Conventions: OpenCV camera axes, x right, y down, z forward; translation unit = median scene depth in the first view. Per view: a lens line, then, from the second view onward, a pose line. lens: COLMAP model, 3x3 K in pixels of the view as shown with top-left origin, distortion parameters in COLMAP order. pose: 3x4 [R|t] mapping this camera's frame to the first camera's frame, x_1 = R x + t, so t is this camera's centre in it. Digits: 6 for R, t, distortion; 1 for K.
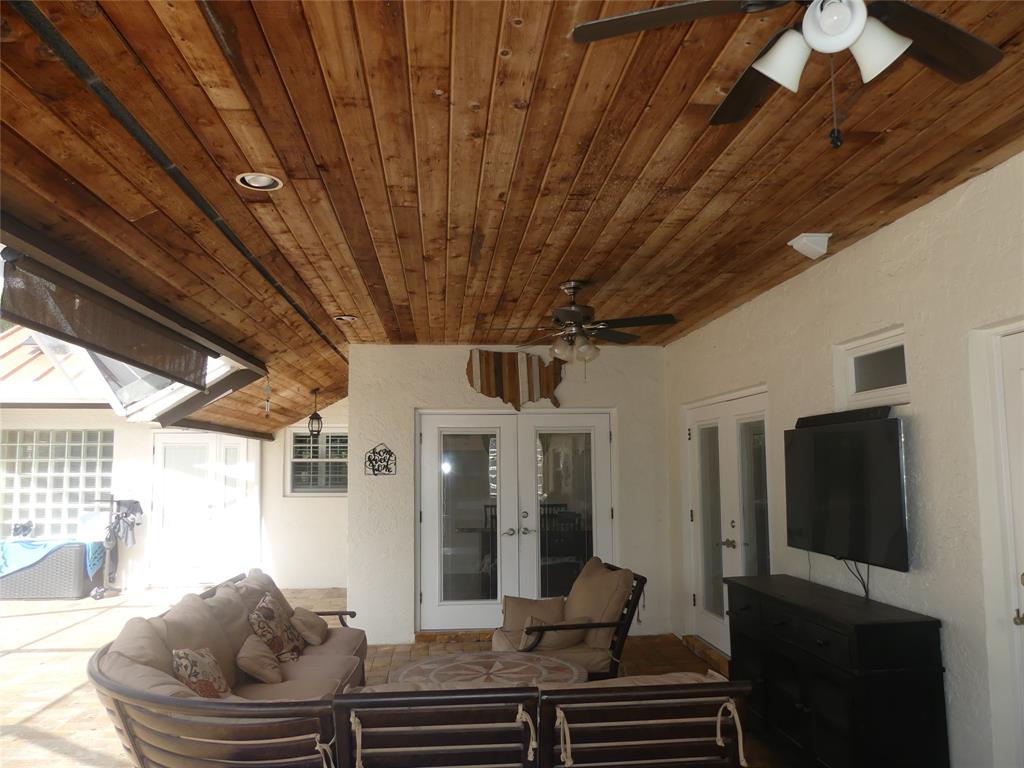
lens RADIAL K [[778.9, 0, 512.9], [0, 778.9, 382.1], [0, 0, 1]] dist [-0.036539, 0.032940]
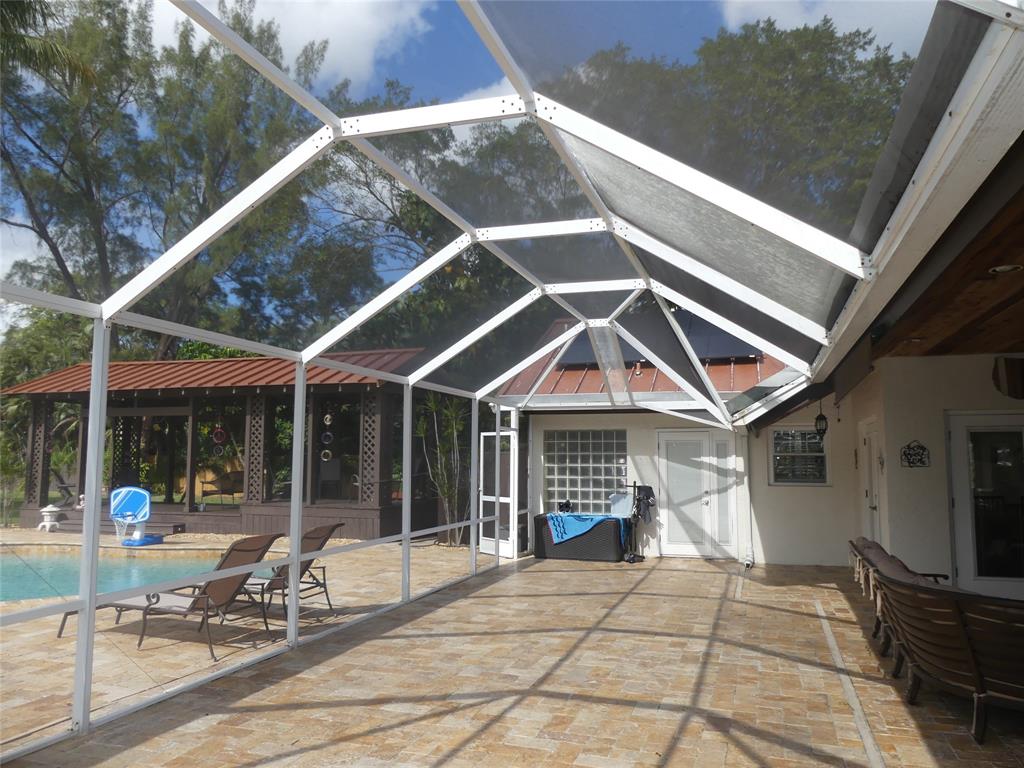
lens RADIAL K [[778.9, 0, 512.1], [0, 778.9, 385.8], [0, 0, 1]] dist [-0.036539, 0.032940]
pose [[0.921164, -0.029033, -0.388090, -0.199153], [0.033860, 0.999411, 0.005604, -0.022836], [0.387699, -0.018302, 0.921604, -0.232735]]
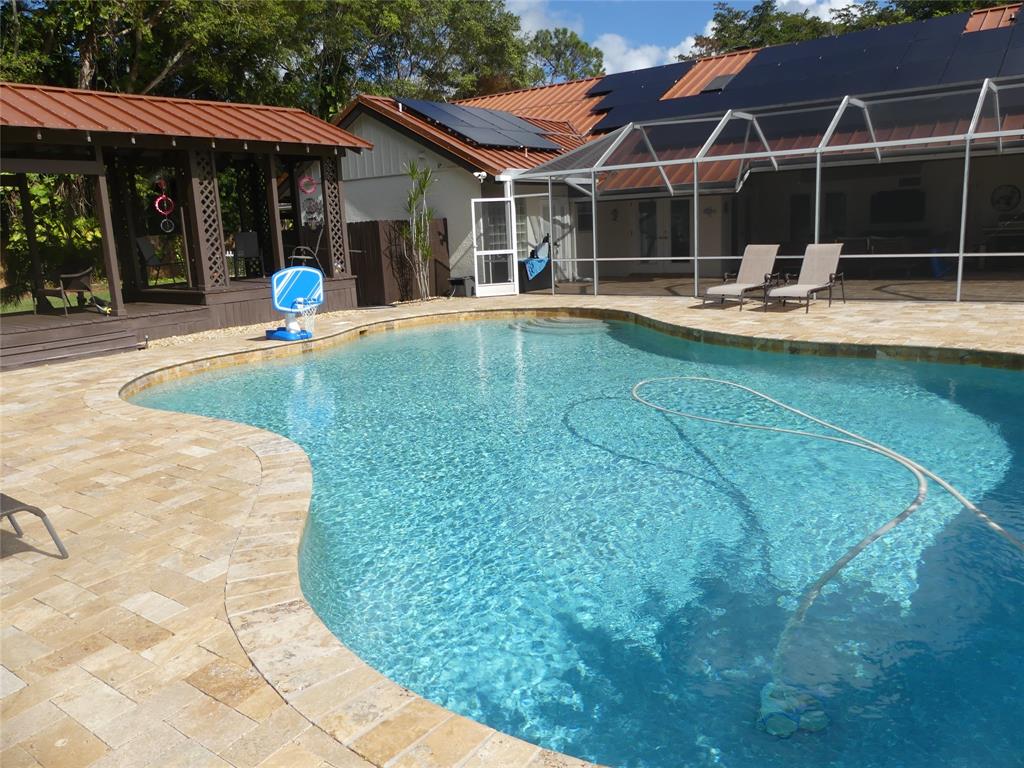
lens RADIAL K [[778.9, 0, 512.0], [0, 778.9, 382.9], [0, 0, 1]] dist [-0.036539, 0.032940]
pose [[0.670254, -0.176276, 0.720892, -1.963061], [-0.036054, 0.962500, 0.268877, -0.006601], [-0.741255, -0.206207, 0.638764, -0.193388]]
